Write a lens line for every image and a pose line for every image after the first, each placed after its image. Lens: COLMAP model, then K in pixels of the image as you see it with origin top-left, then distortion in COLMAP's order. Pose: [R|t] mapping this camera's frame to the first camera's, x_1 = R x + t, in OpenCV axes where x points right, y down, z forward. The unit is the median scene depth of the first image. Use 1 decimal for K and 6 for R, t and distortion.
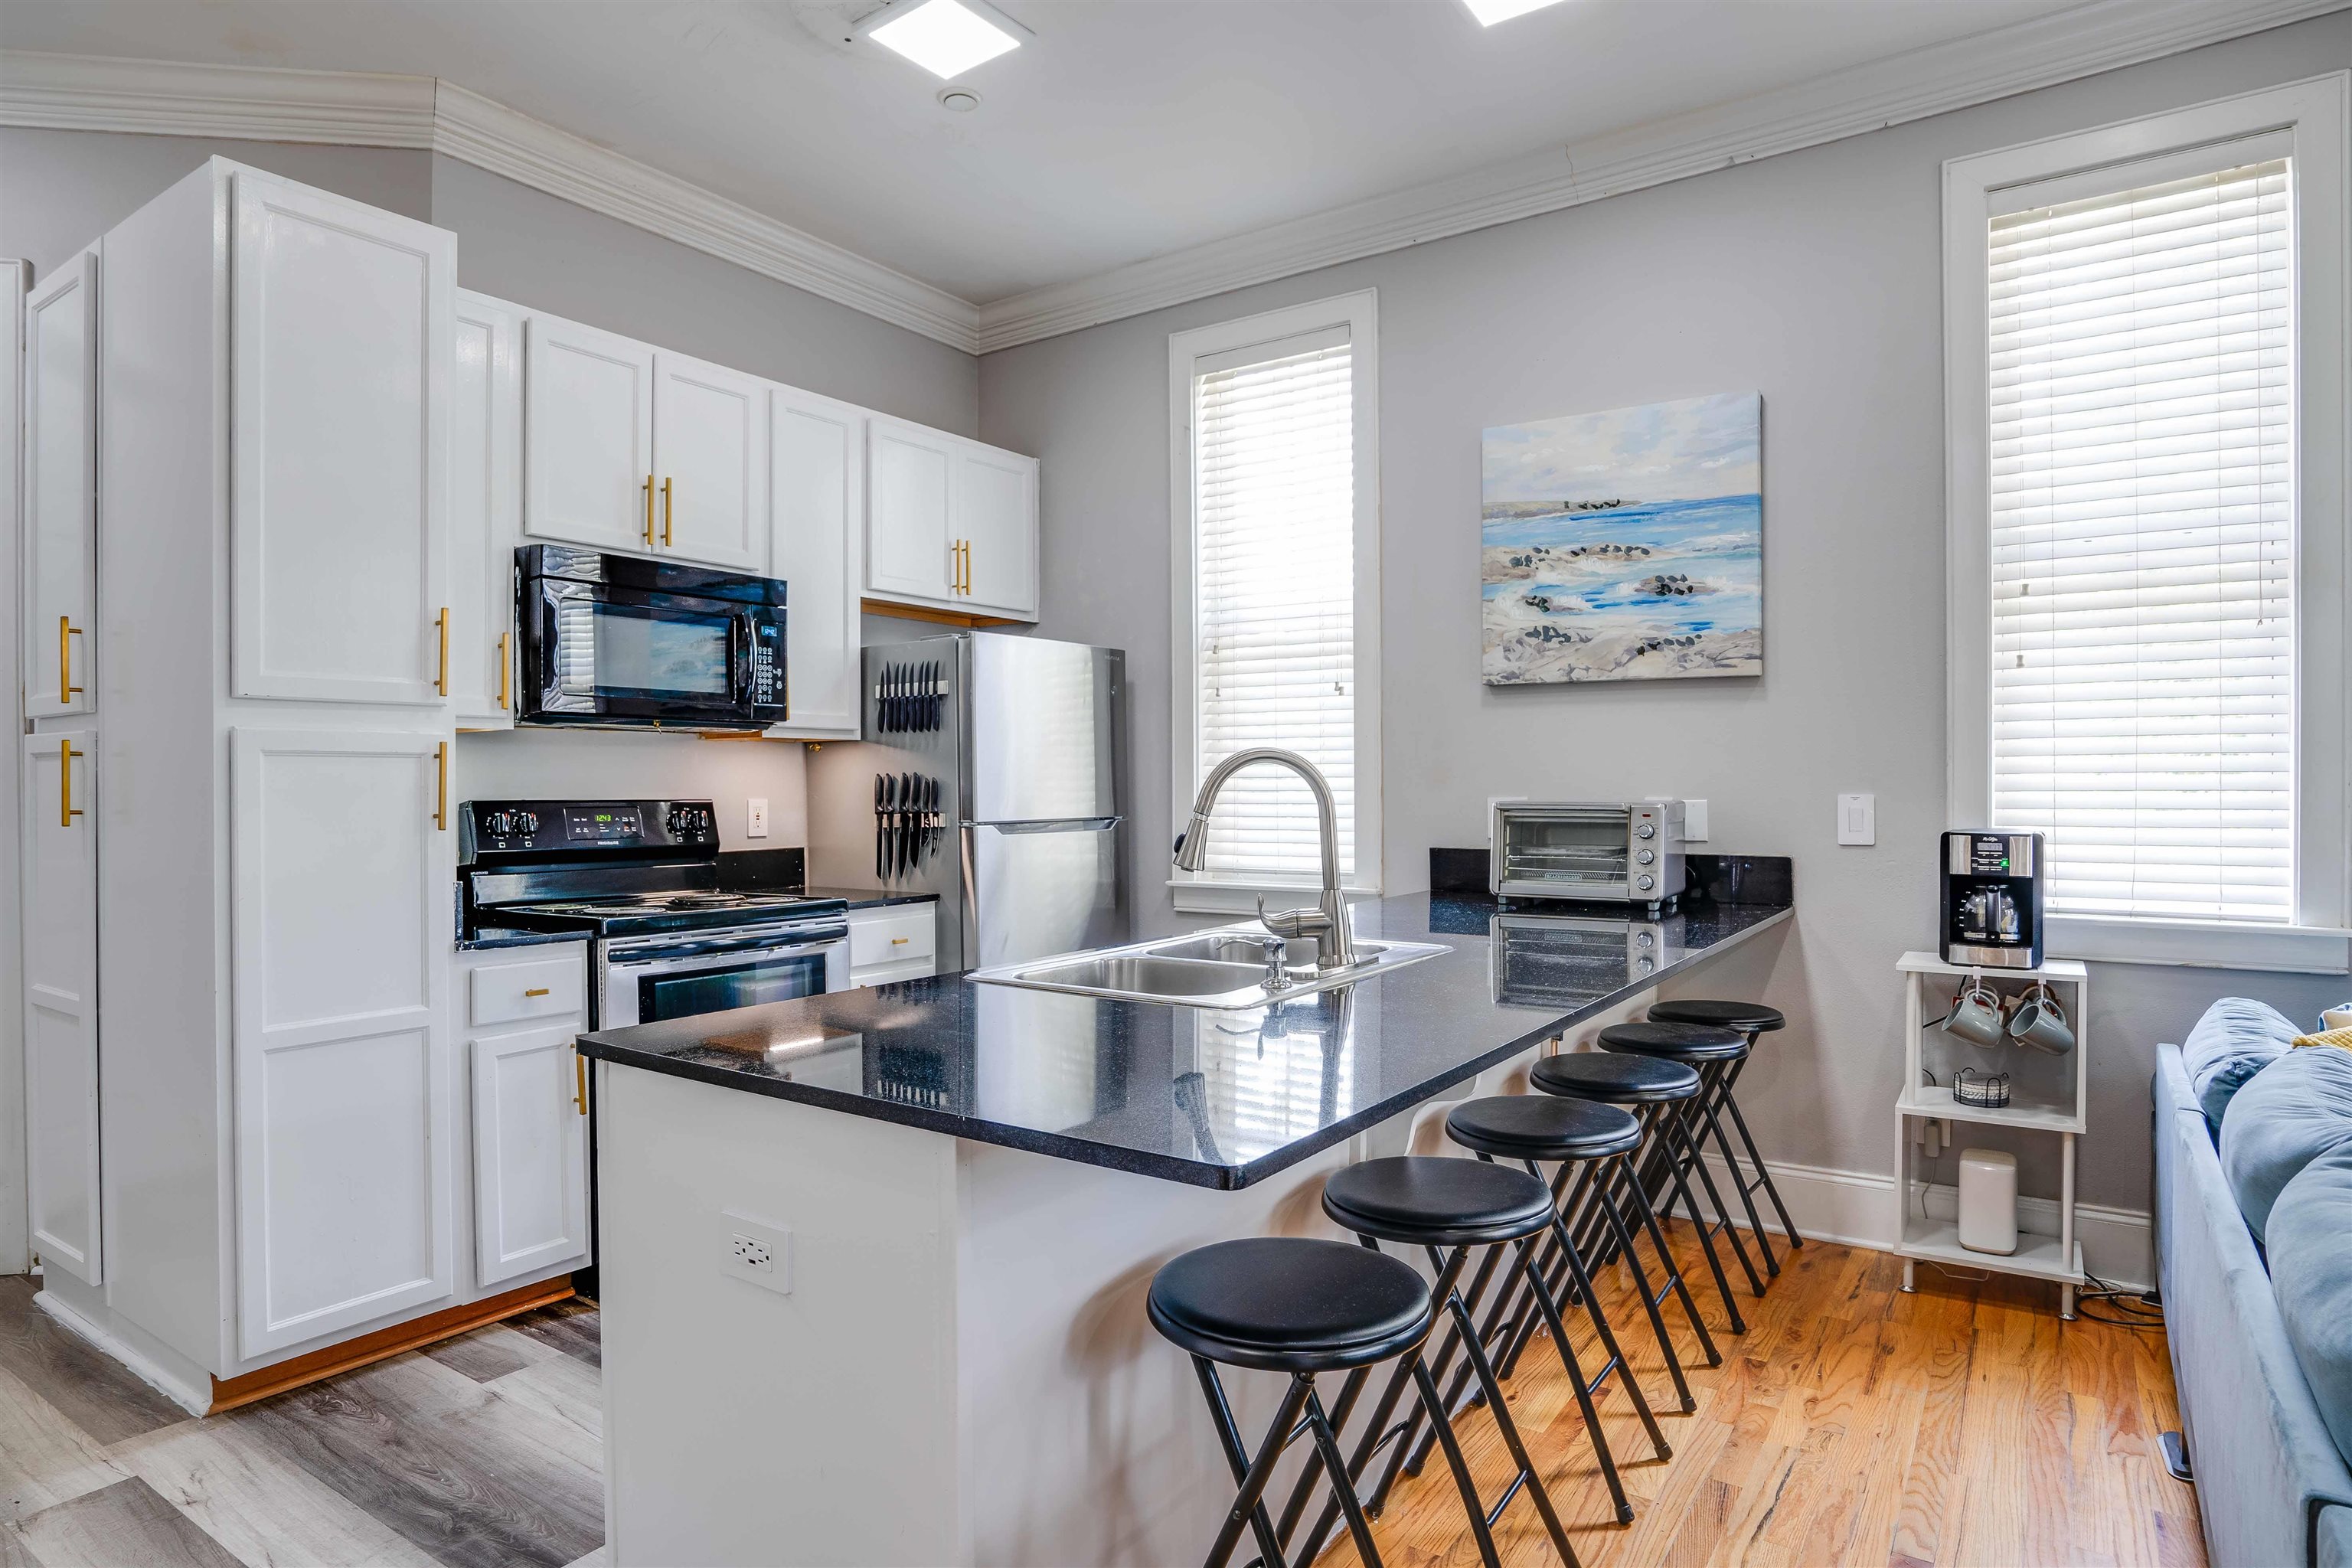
lens RADIAL K [[1330.9, 0, 1170.6], [0, 1330.9, 780.6], [0, 0, 1]] dist [-0.054351, 0.024381]
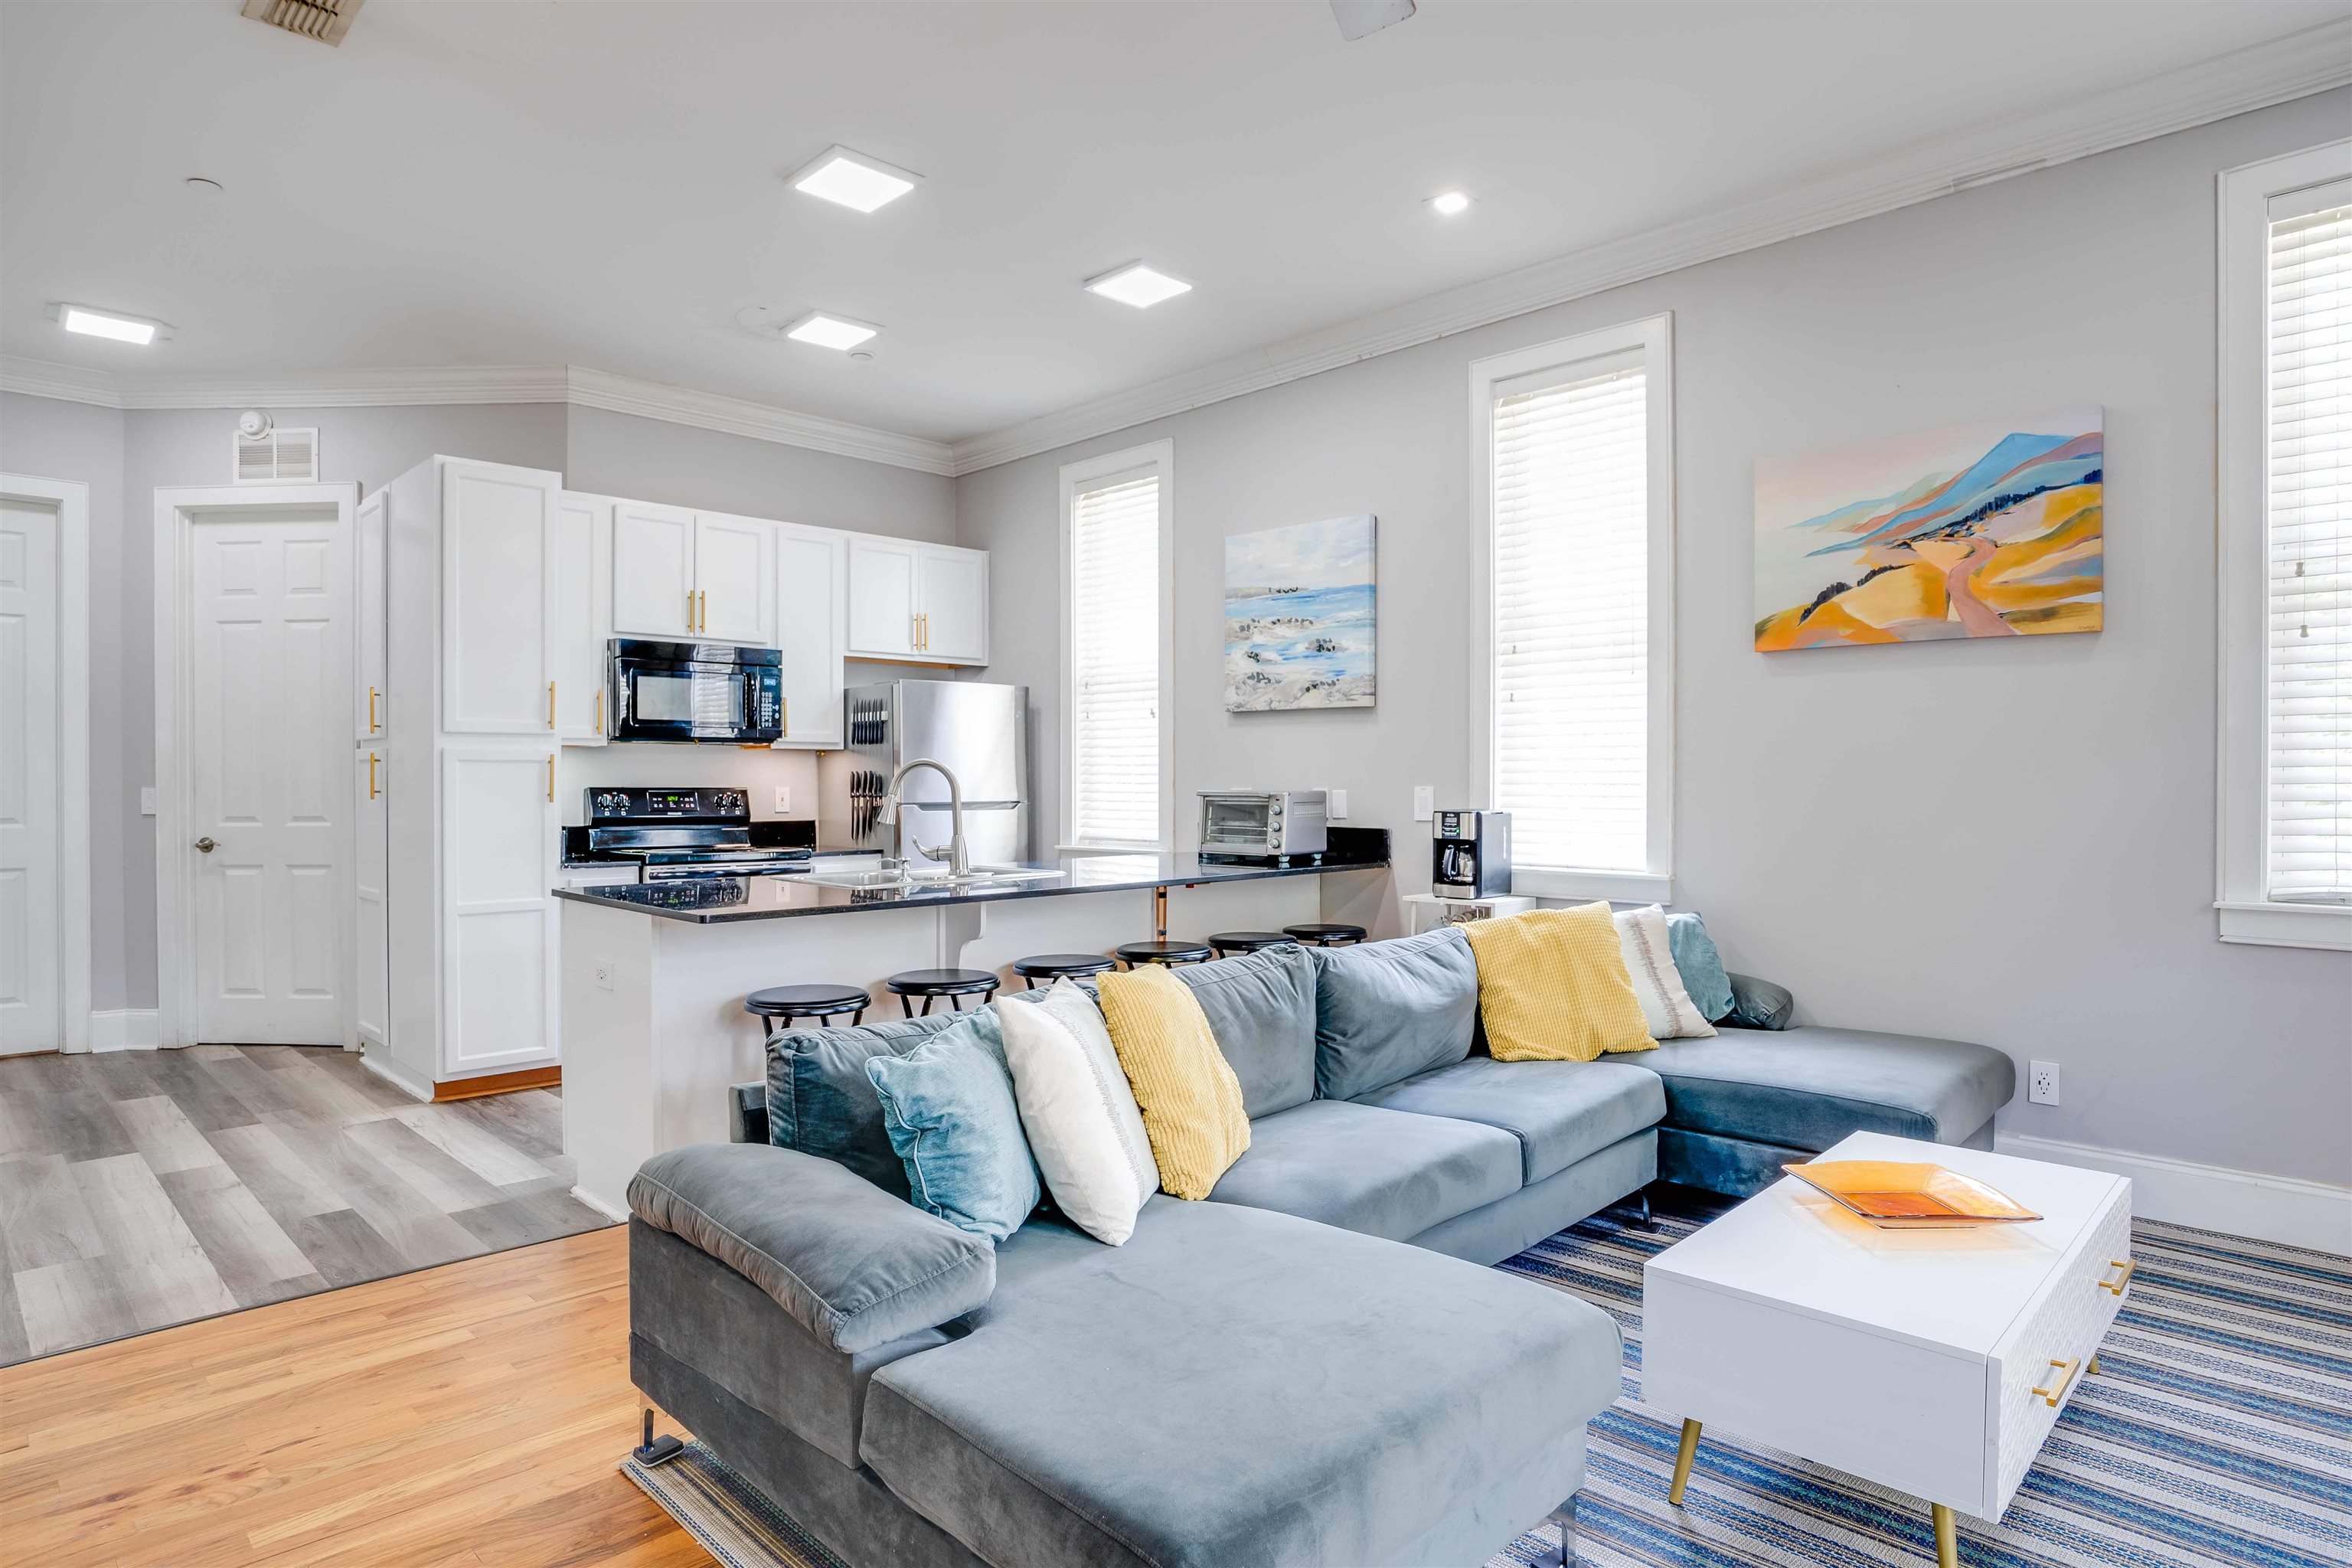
lens RADIAL K [[1330.9, 0, 1165.1], [0, 1330.9, 773.6], [0, 0, 1]] dist [-0.054351, 0.024381]
pose [[0.981672, 0.002374, -0.190566, 0.505959], [-0.002957, 0.999992, -0.002774, 0.000397], [0.190558, 0.003286, 0.981671, -0.512067]]
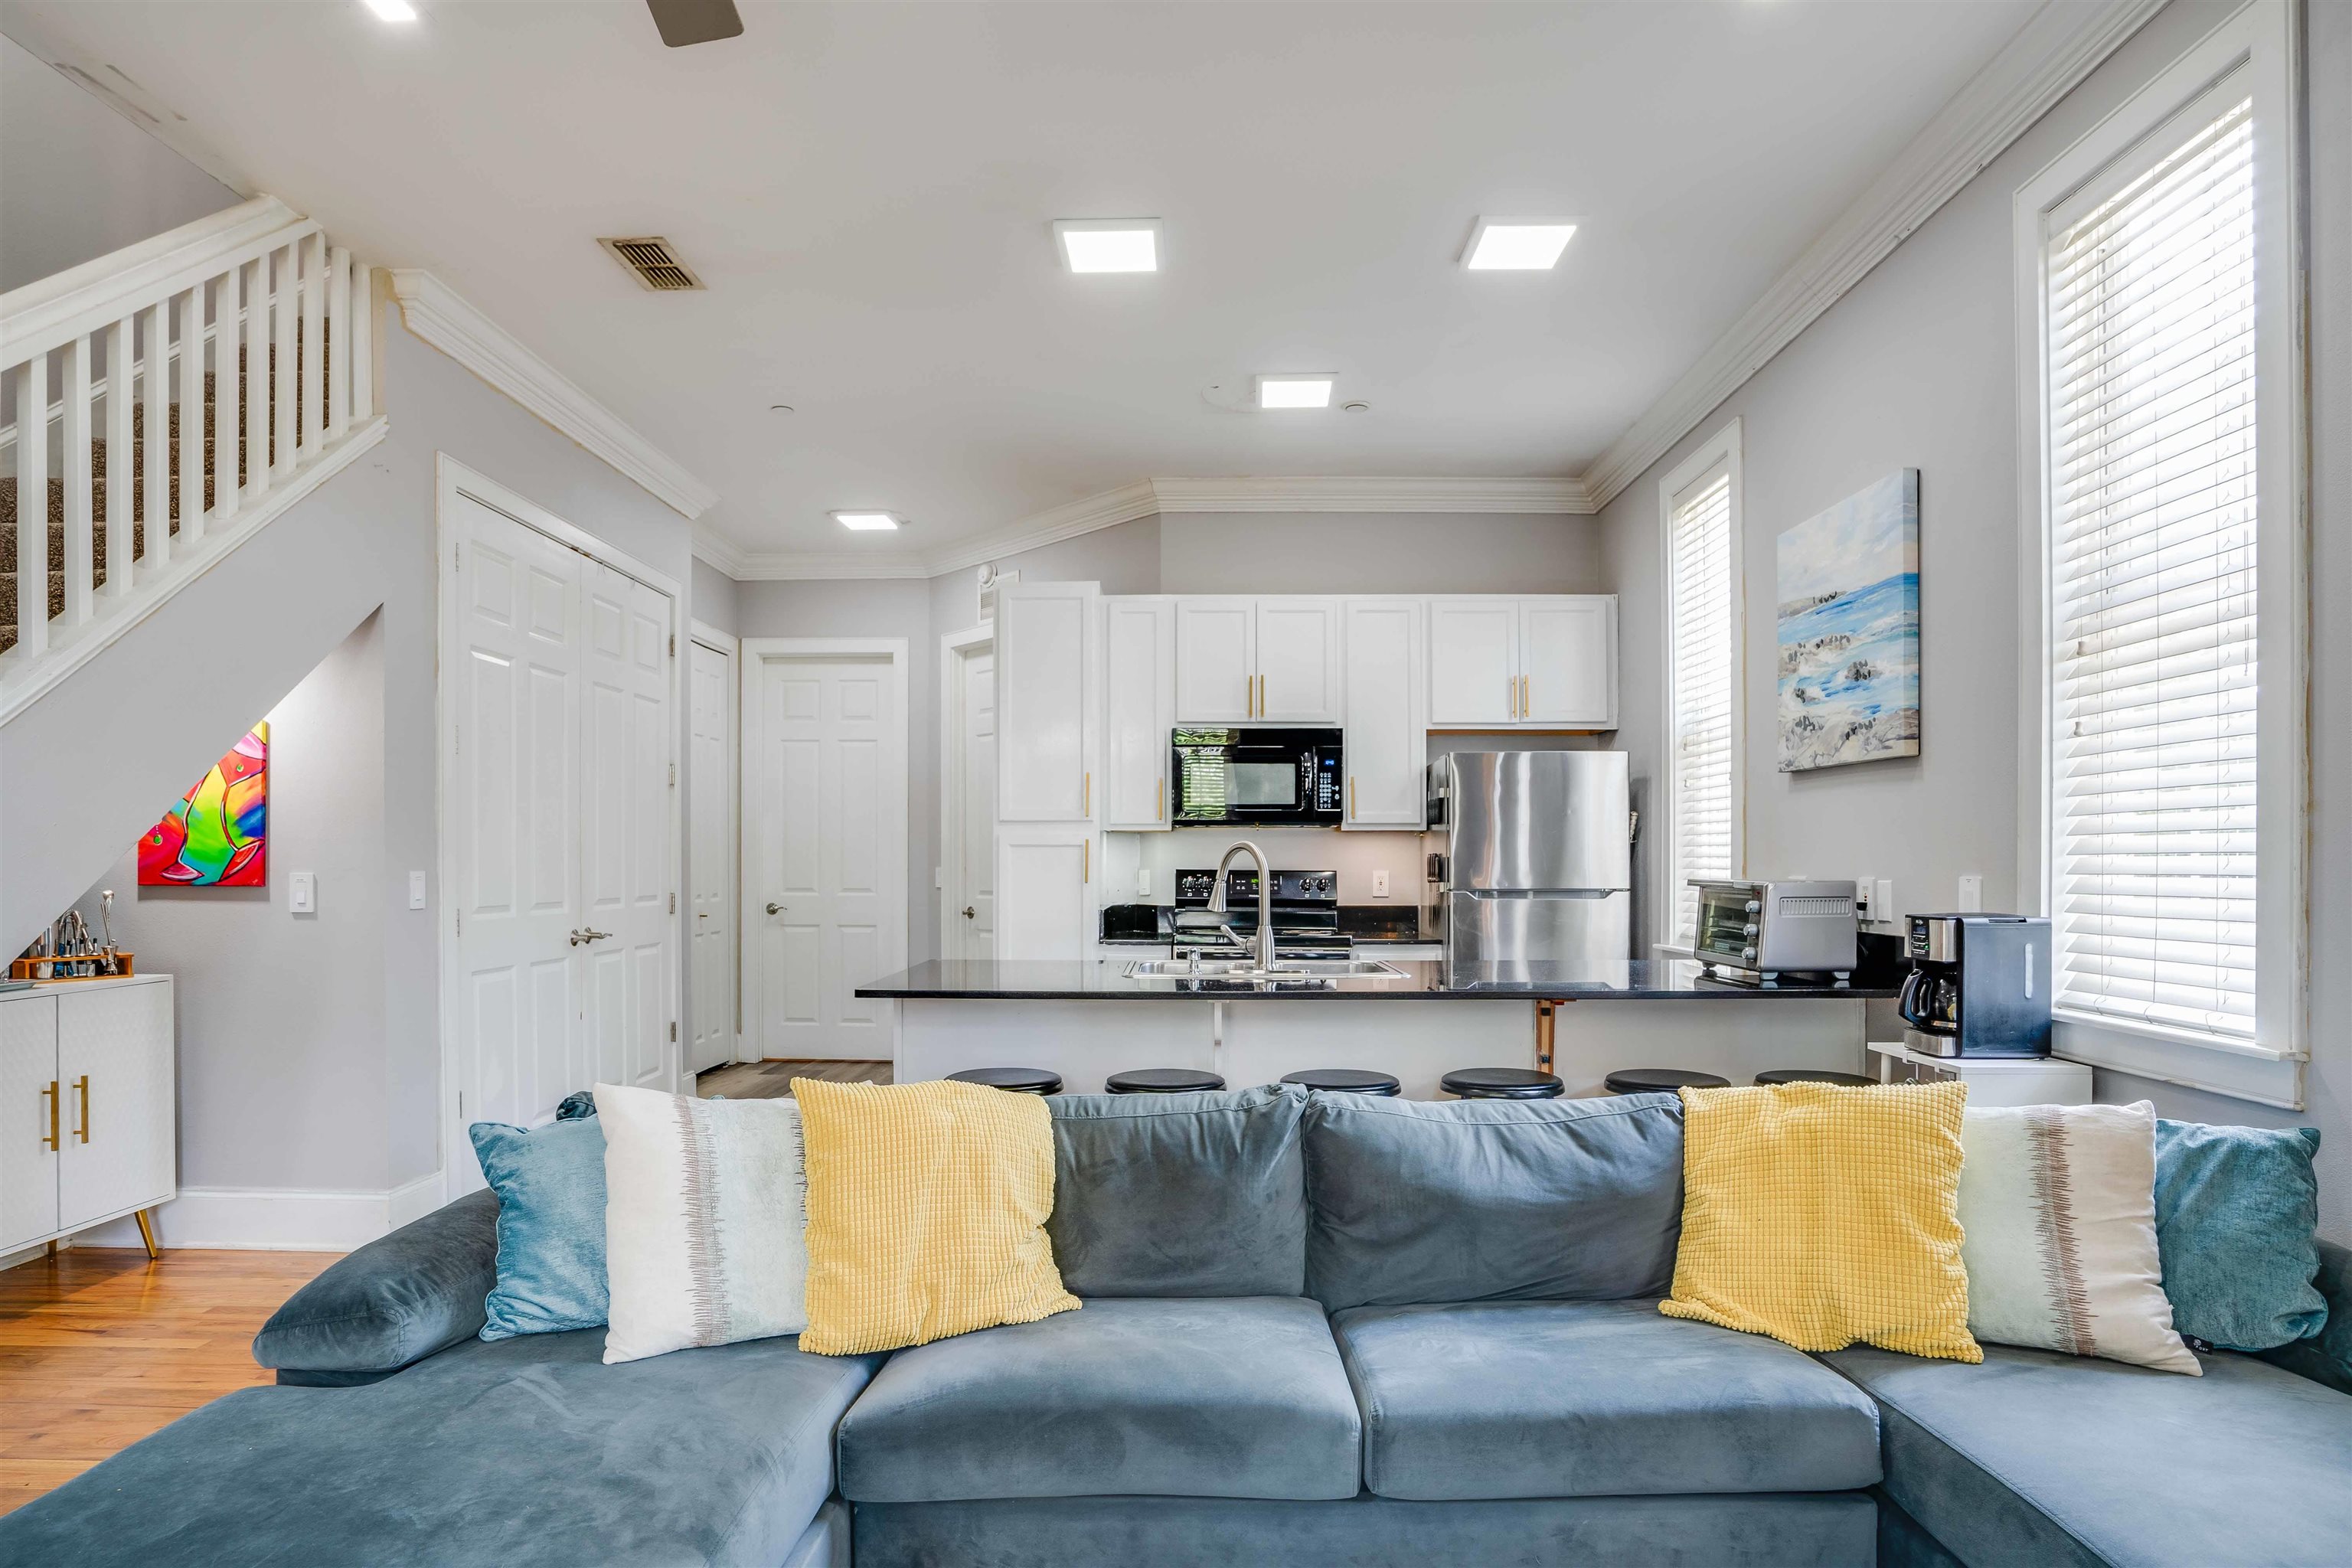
lens RADIAL K [[1330.9, 0, 1160.2], [0, 1330.9, 854.5], [0, 0, 1]] dist [-0.054351, 0.024381]
pose [[0.540212, 0.001618, -0.841528, 0.975098], [-0.003834, 0.999993, -0.000539, -0.002893], [0.841520, 0.003517, 0.540214, -0.007493]]
